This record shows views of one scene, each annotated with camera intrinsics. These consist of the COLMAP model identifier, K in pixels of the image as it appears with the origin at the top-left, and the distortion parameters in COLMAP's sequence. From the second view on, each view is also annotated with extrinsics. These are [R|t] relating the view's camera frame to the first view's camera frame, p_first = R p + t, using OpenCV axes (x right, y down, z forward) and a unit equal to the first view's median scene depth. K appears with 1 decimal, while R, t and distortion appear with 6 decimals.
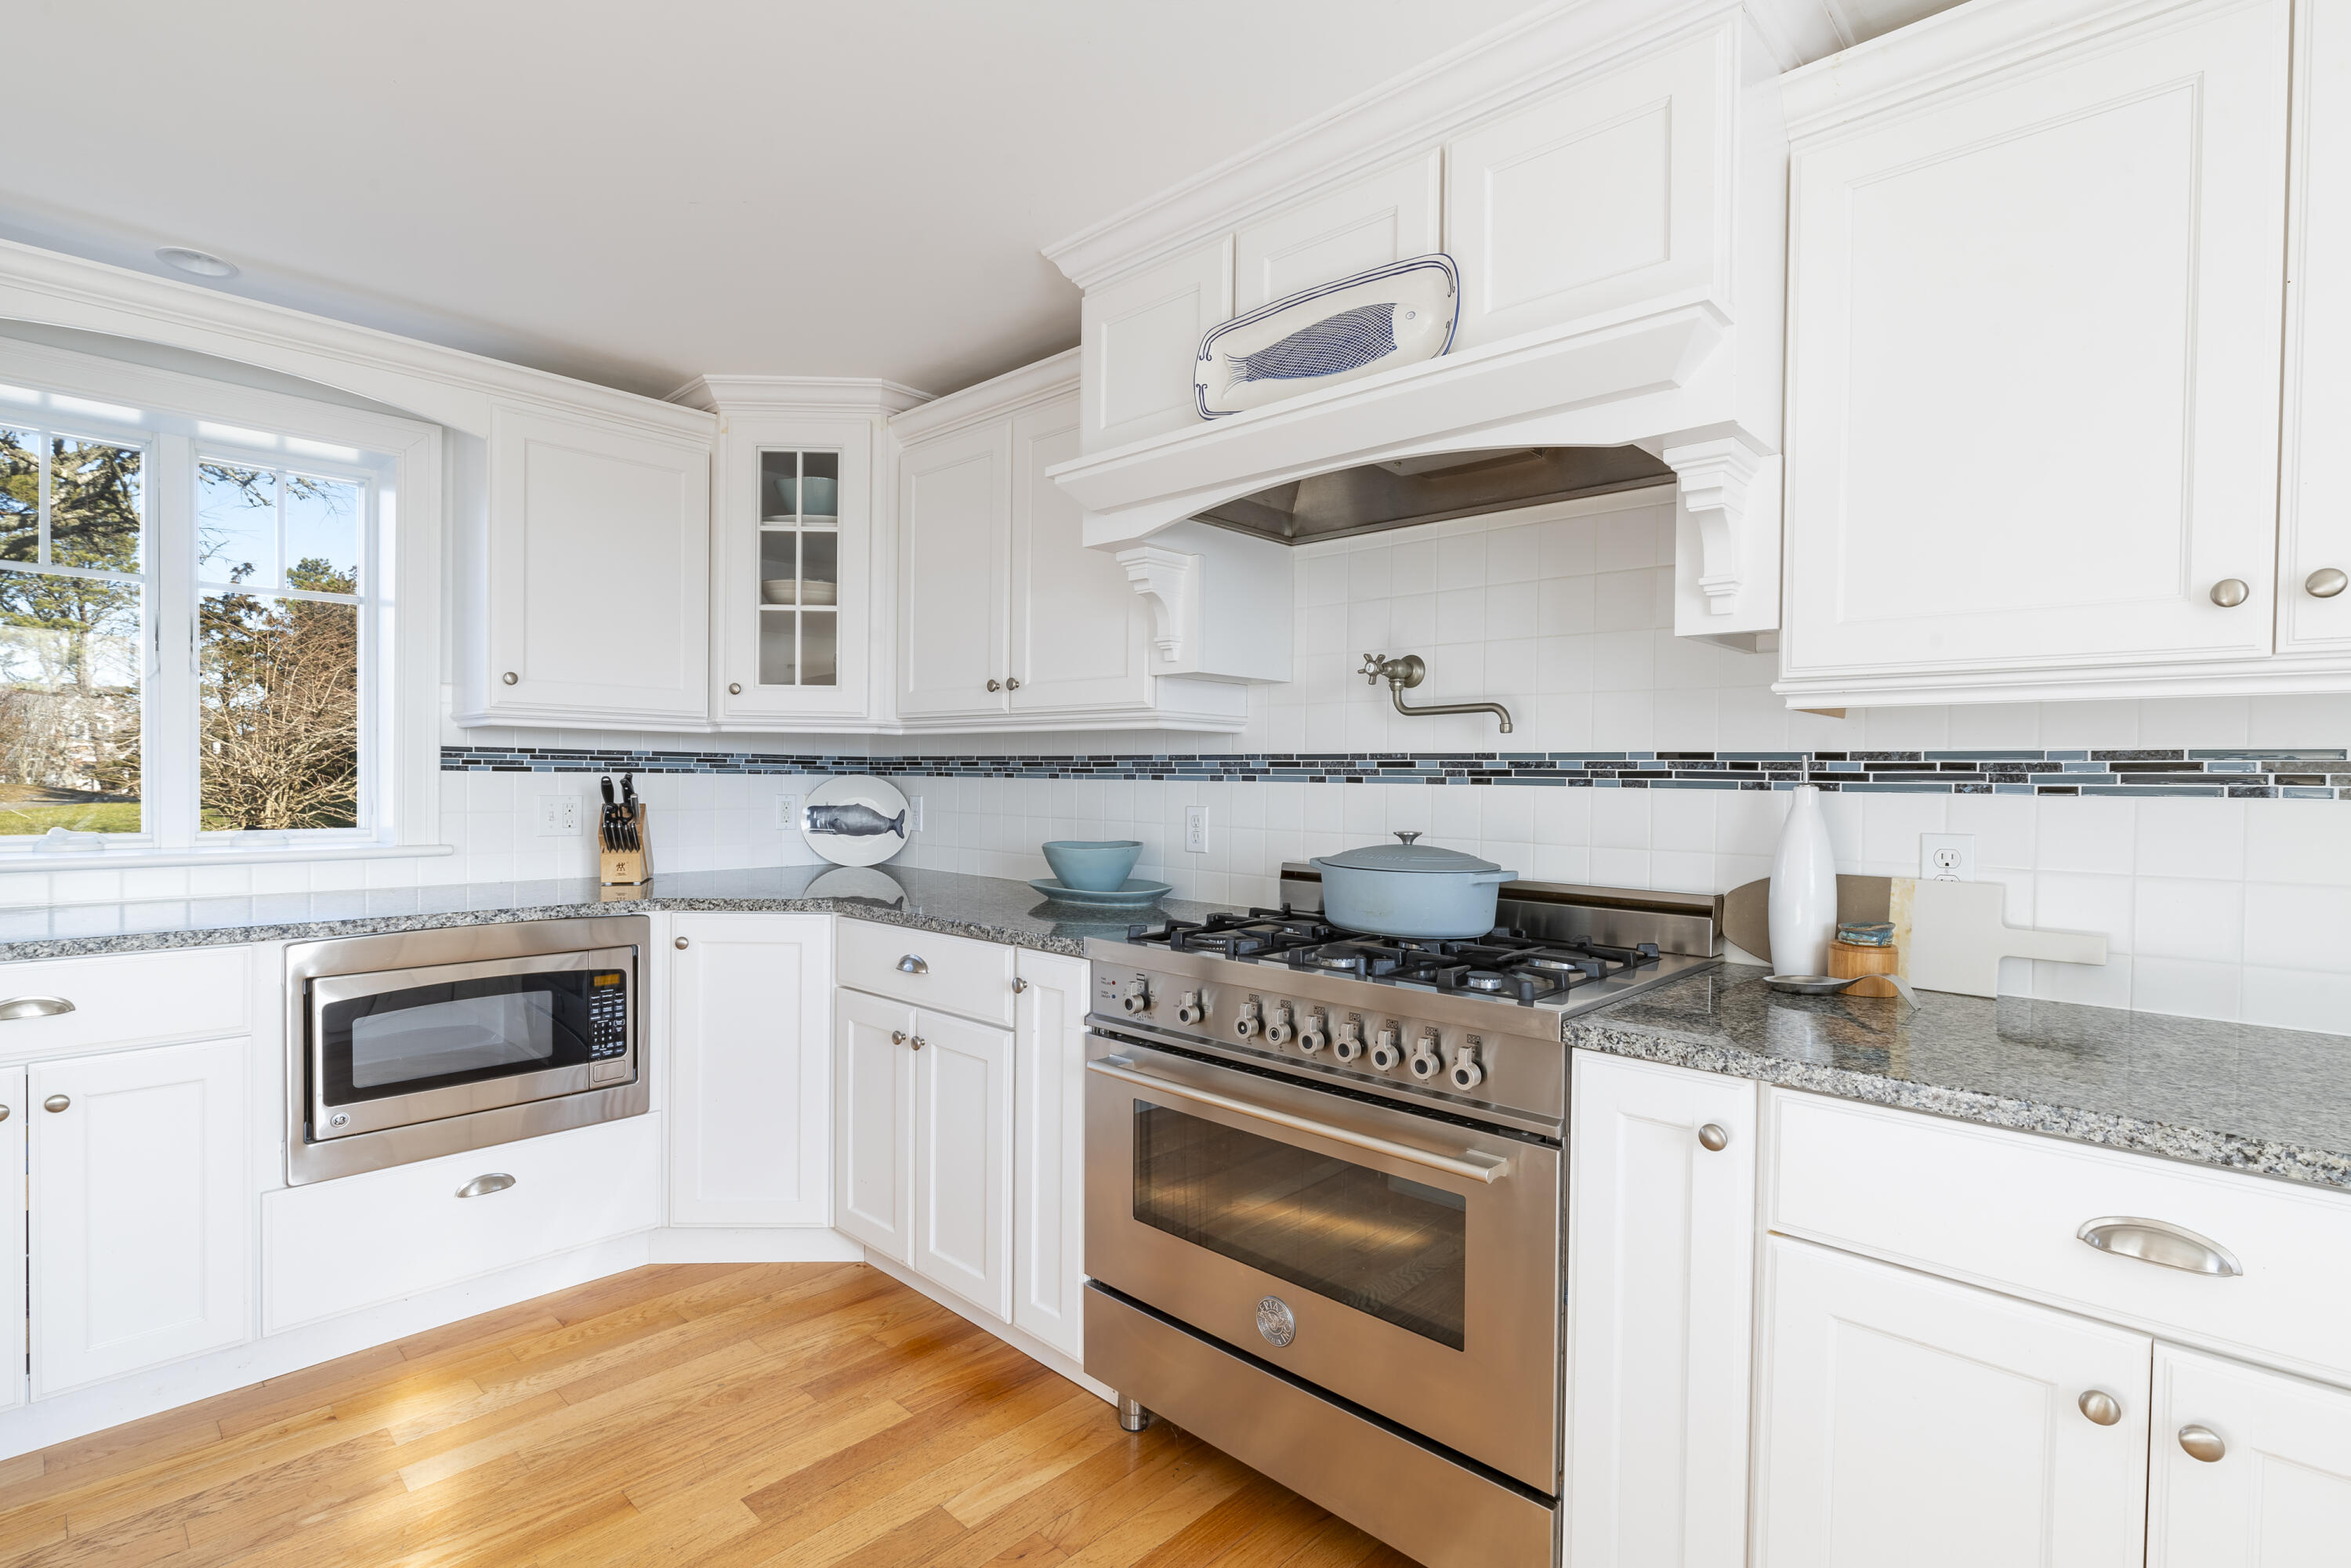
lens RADIAL K [[1101.3, 0, 1176.7], [0, 1101.3, 794.5], [0, 0, 1]] dist [-0.004617, 0.000815]
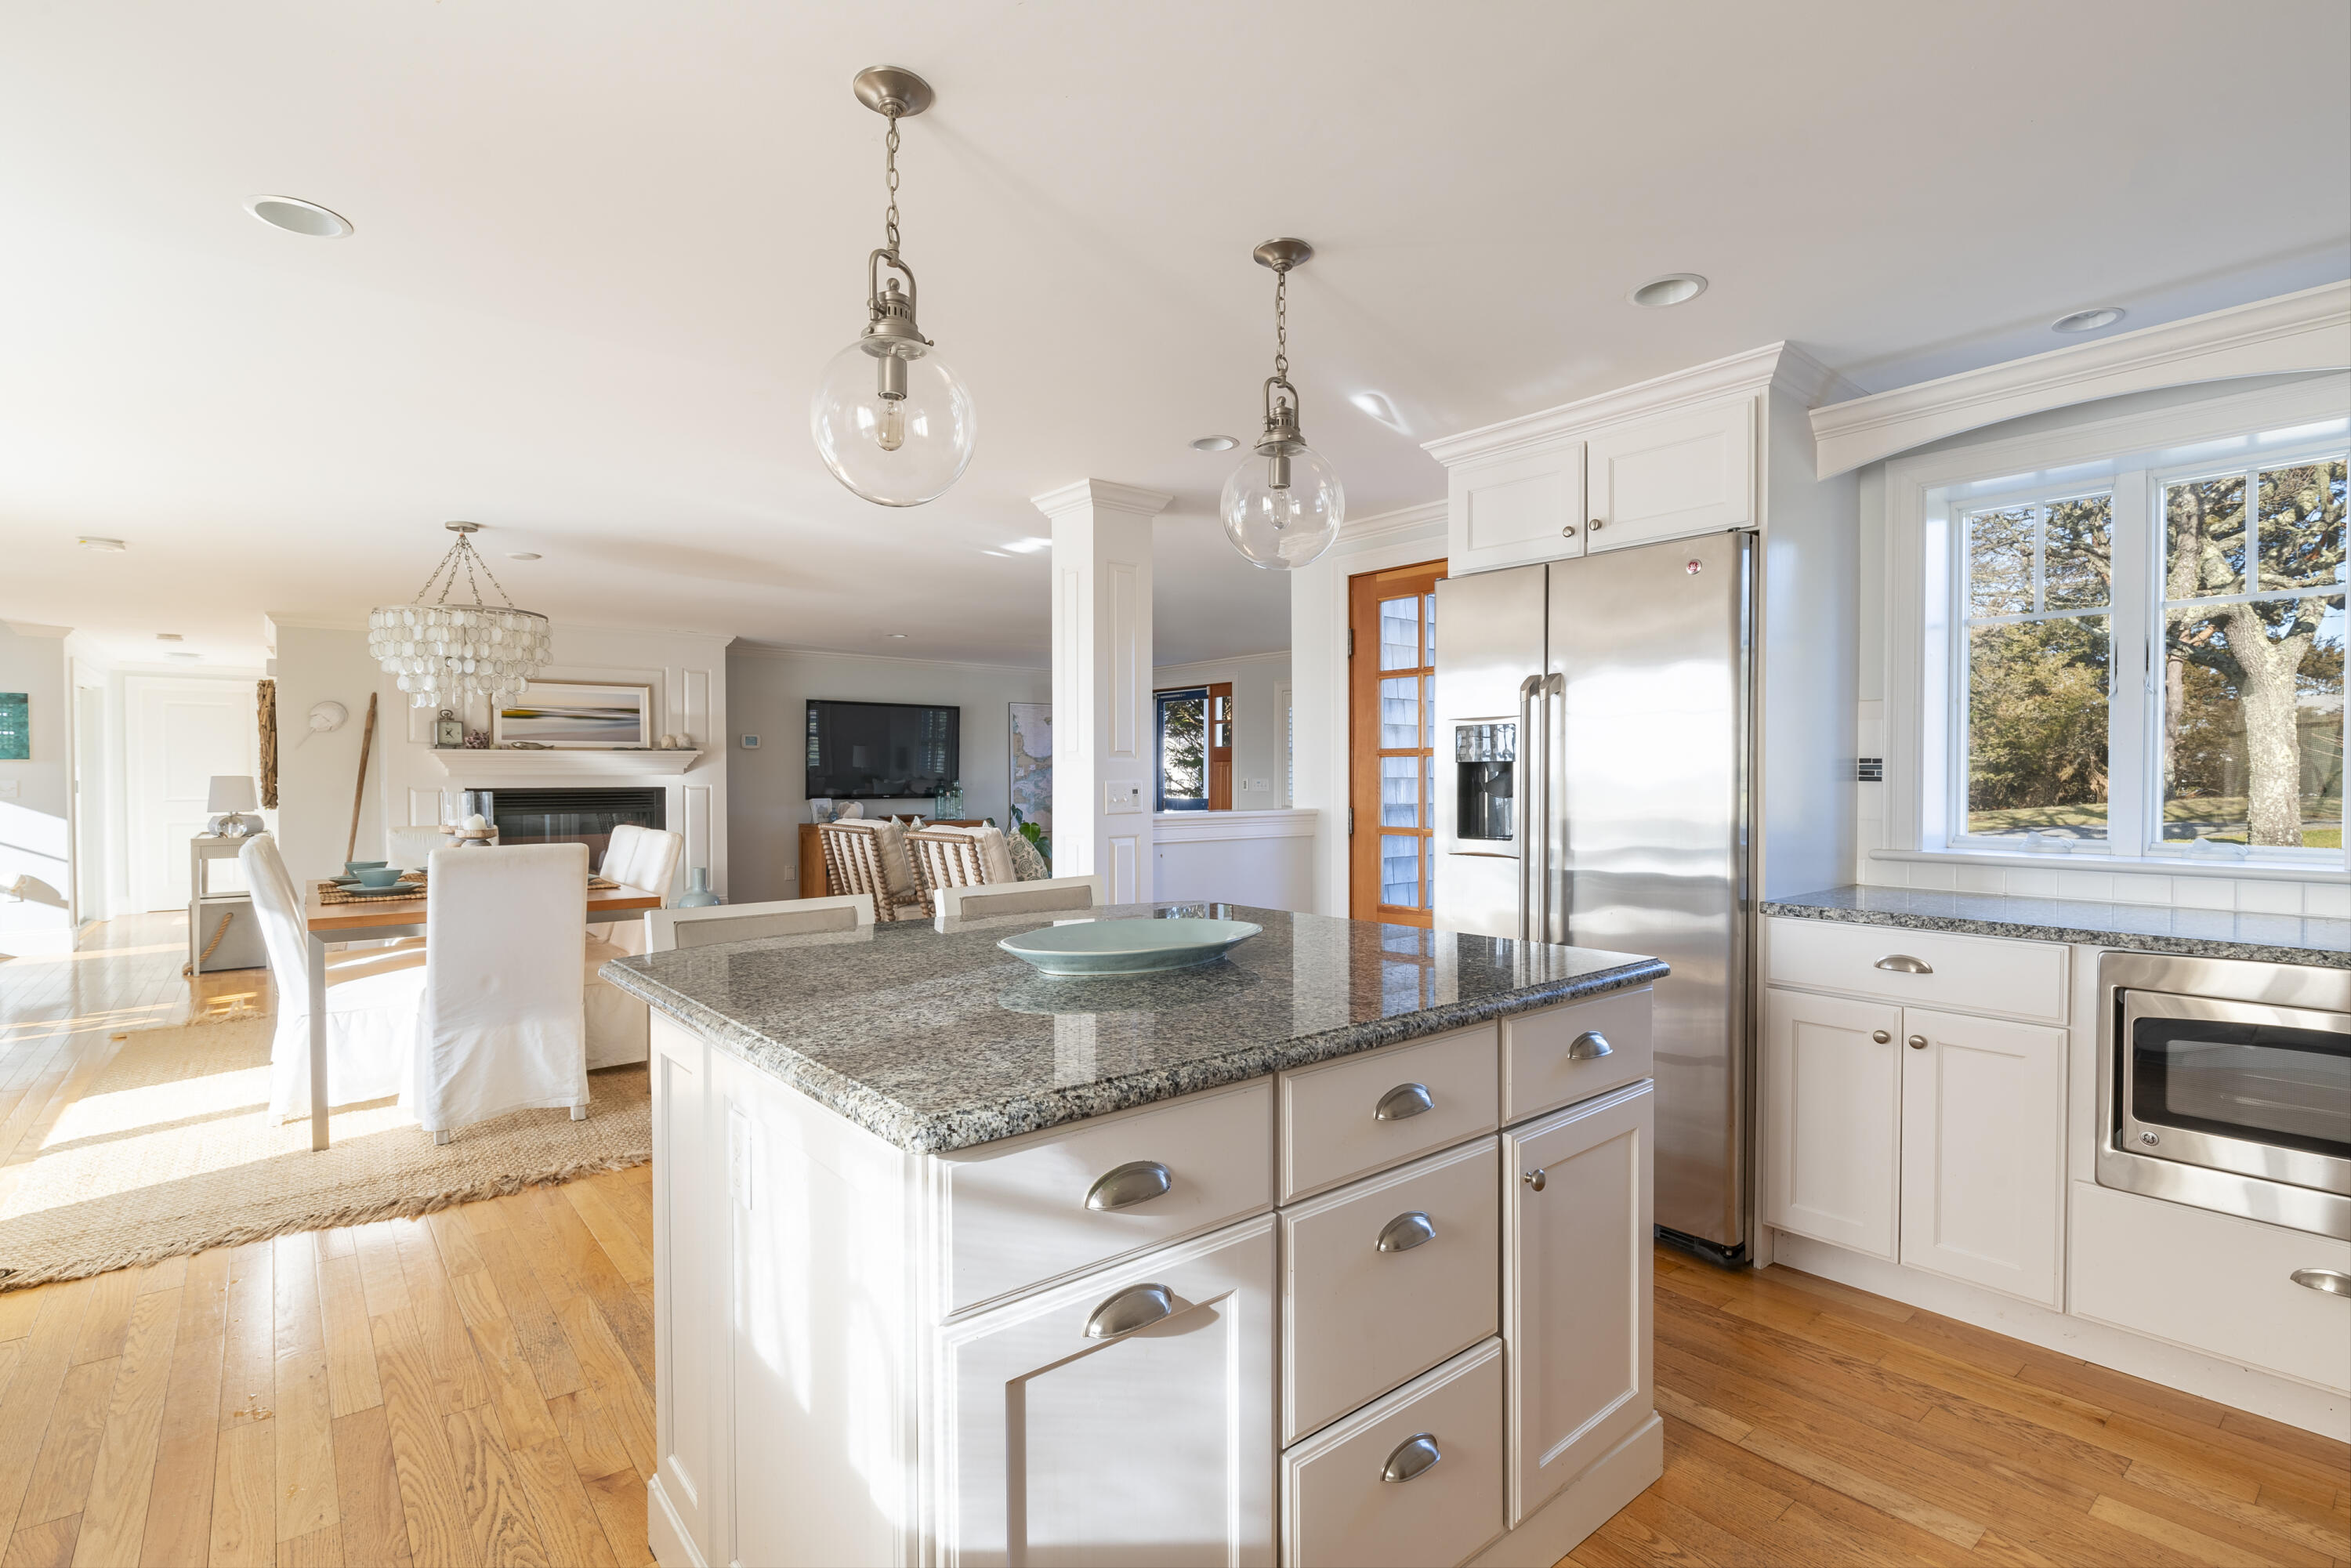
lens RADIAL K [[1101.3, 0, 1176.7], [0, 1101.3, 794.5], [0, 0, 1]] dist [-0.004617, 0.000815]
pose [[-0.133655, 0.005633, -0.991012, 0.319117], [-0.017750, 0.999810, 0.008077, -0.004346], [0.990869, 0.018670, -0.133530, 0.254399]]
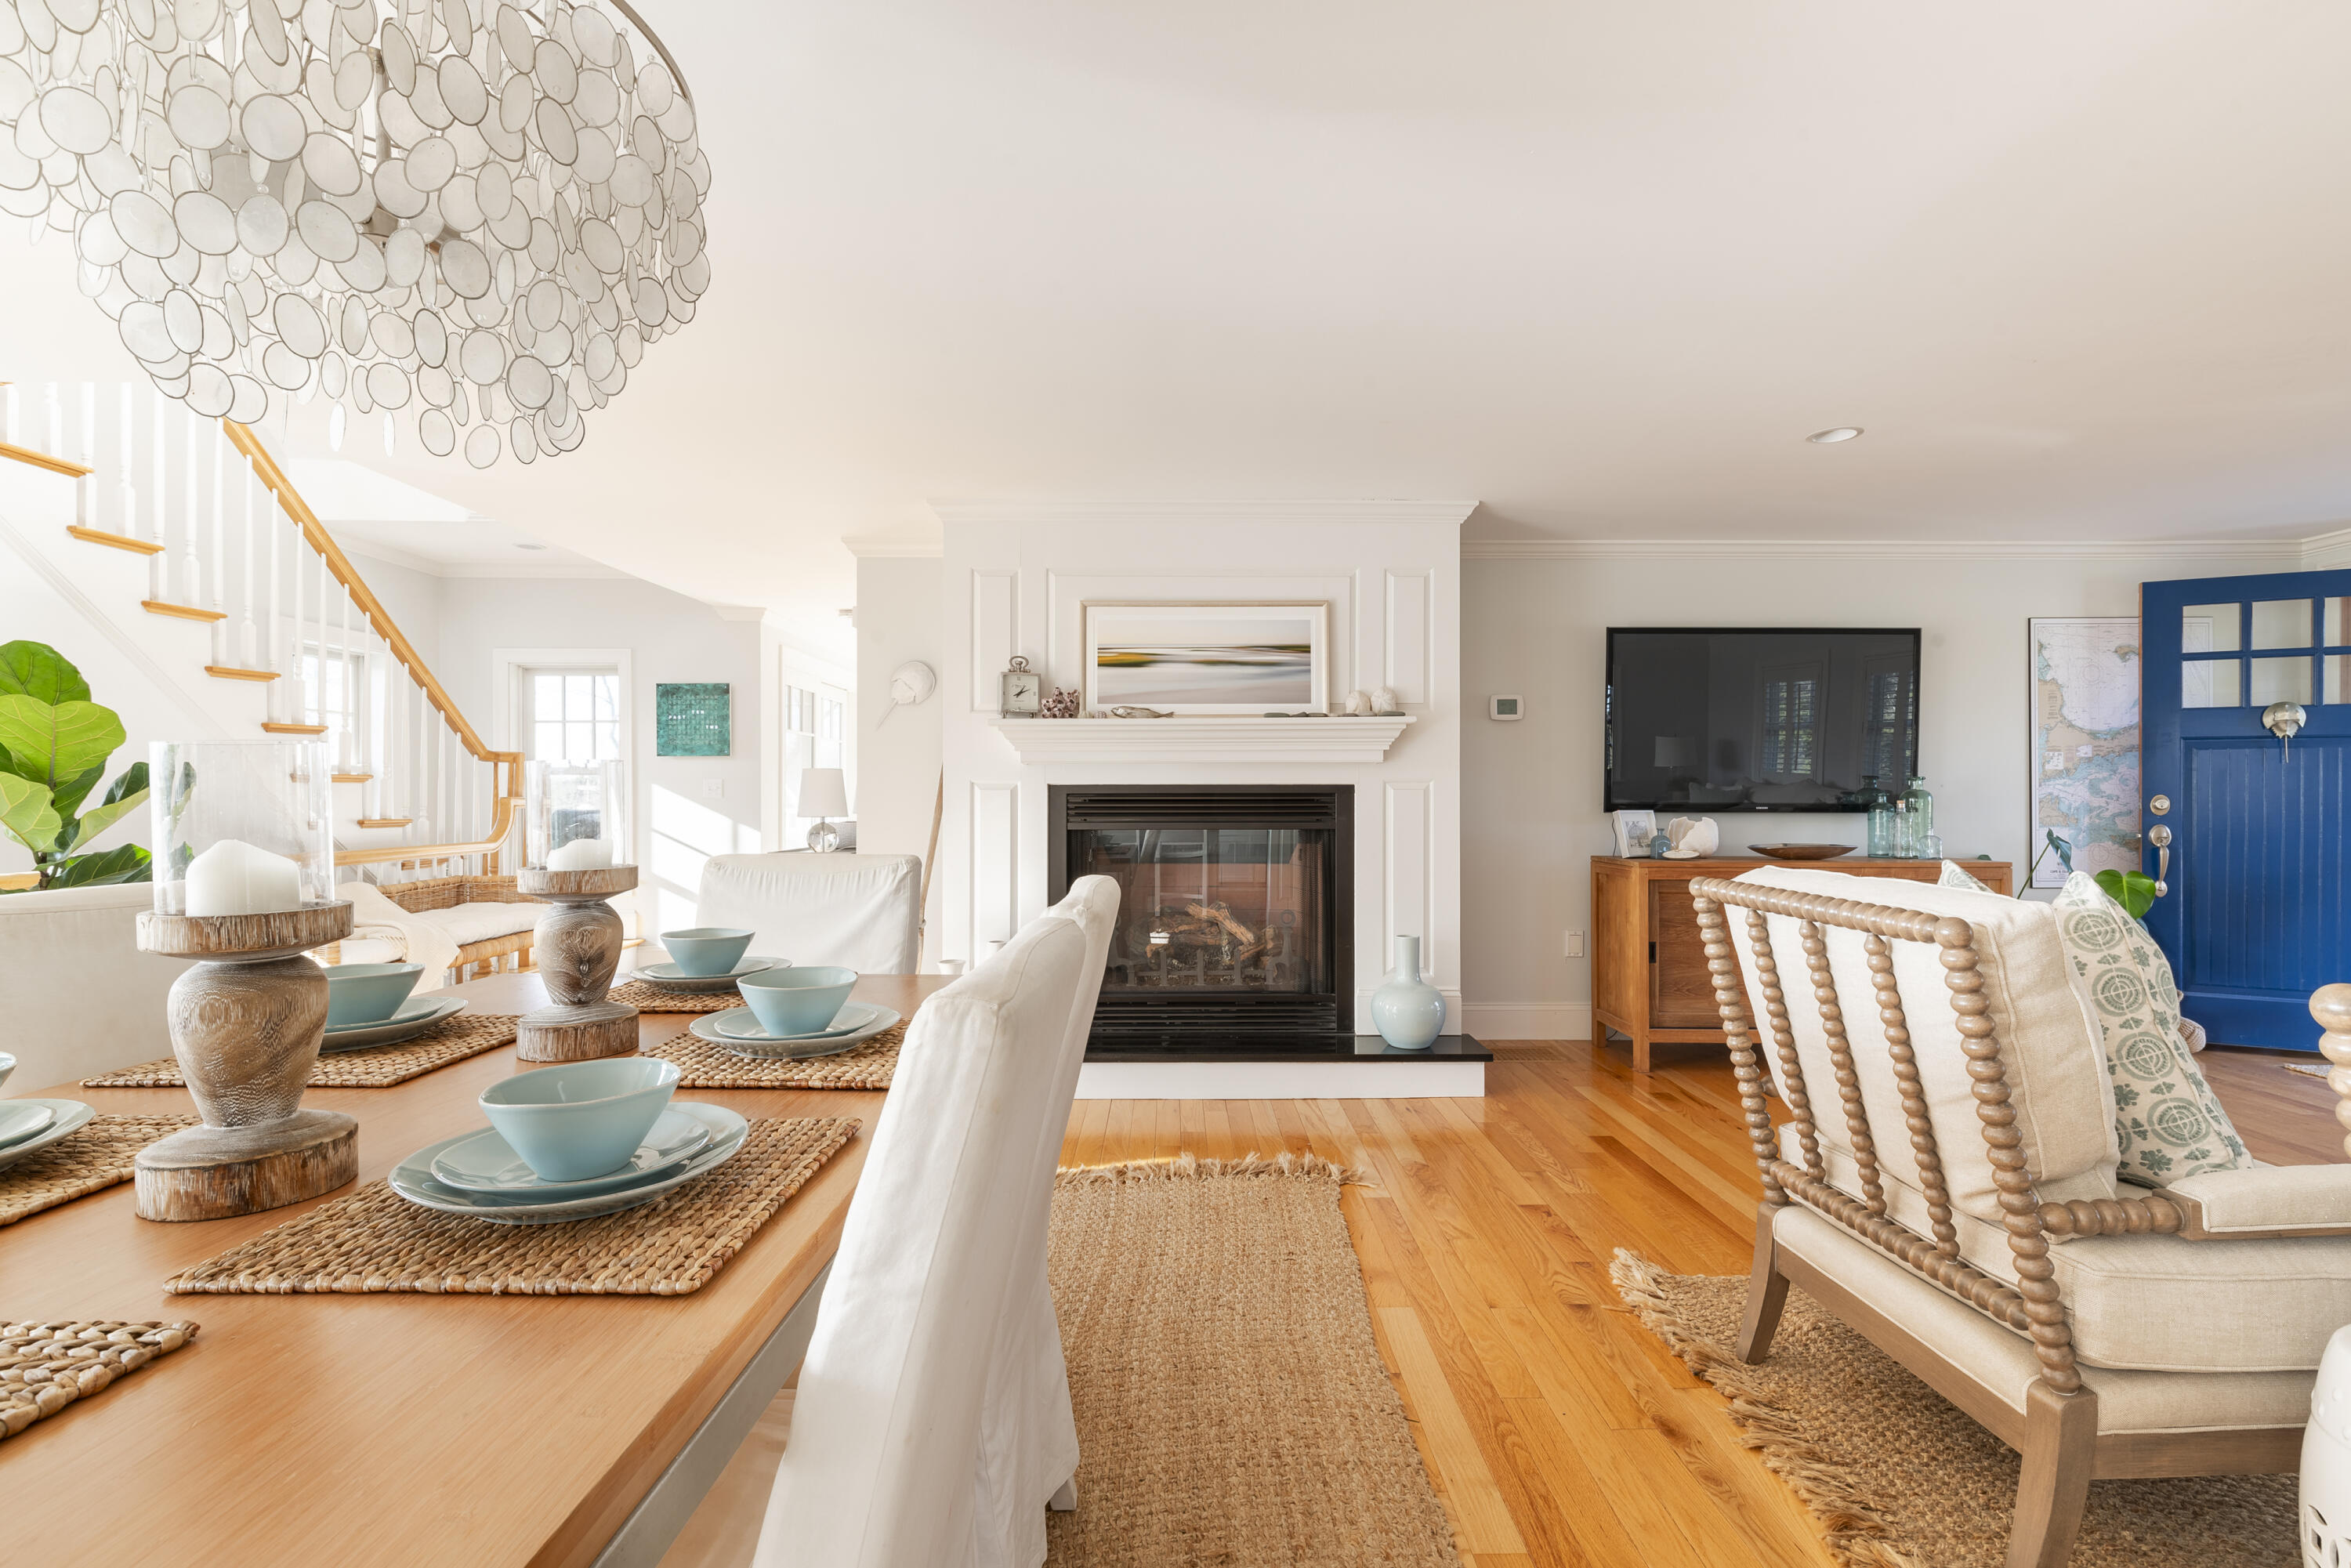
lens RADIAL K [[1045.4, 0, 1179.1], [0, 1045.4, 792.9], [0, 0, 1]] dist [0.004230, -0.001090]
pose [[-0.727378, -0.011327, -0.686144, -1.609021], [-0.020517, 0.999776, 0.005246, 0.043928], [0.685931, 0.017893, -0.727447, -0.783466]]
